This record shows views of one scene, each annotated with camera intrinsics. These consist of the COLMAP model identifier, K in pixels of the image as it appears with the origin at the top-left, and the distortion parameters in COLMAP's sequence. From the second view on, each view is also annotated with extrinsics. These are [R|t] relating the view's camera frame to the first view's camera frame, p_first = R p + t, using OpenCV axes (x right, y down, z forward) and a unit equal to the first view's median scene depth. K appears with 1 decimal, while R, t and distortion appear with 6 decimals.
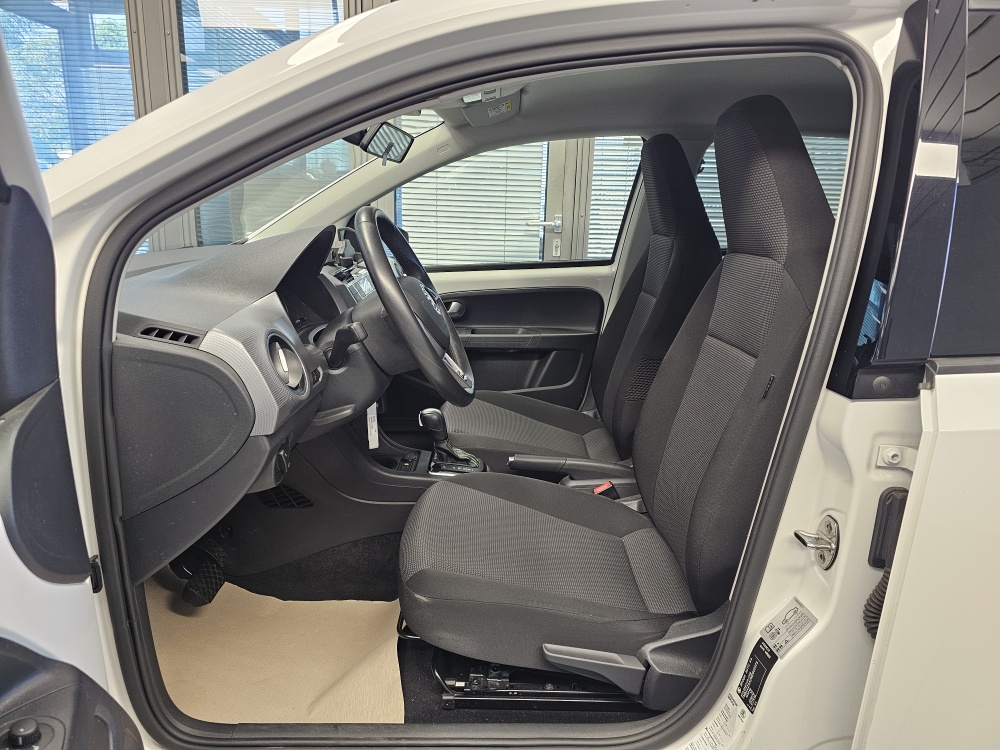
lens RADIAL K [[676.1, 0, 498.3], [0, 676.1, 381.3], [0, 0, 1]] dist [0.062602, -0.062553]
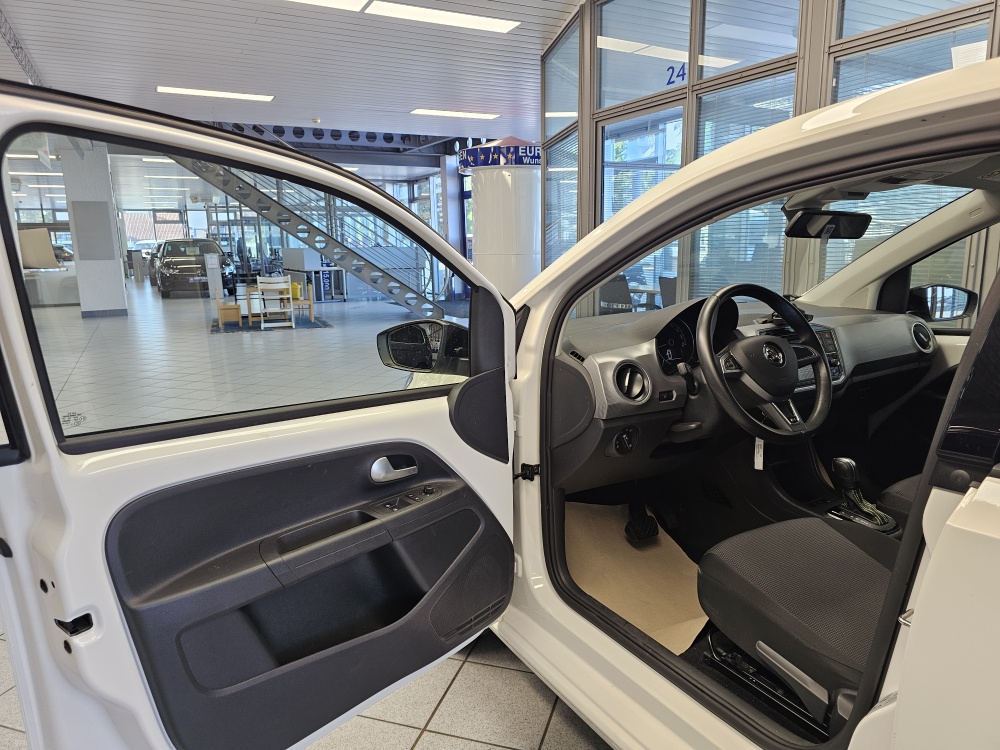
lens RADIAL K [[676.1, 0, 501.3], [0, 676.1, 378.1], [0, 0, 1]] dist [0.062602, -0.062553]
pose [[0.496283, 0.135706, -0.857489, 0.821902], [-0.189997, 0.980741, 0.045249, -0.043147], [0.847115, 0.140463, 0.512509, -0.085582]]
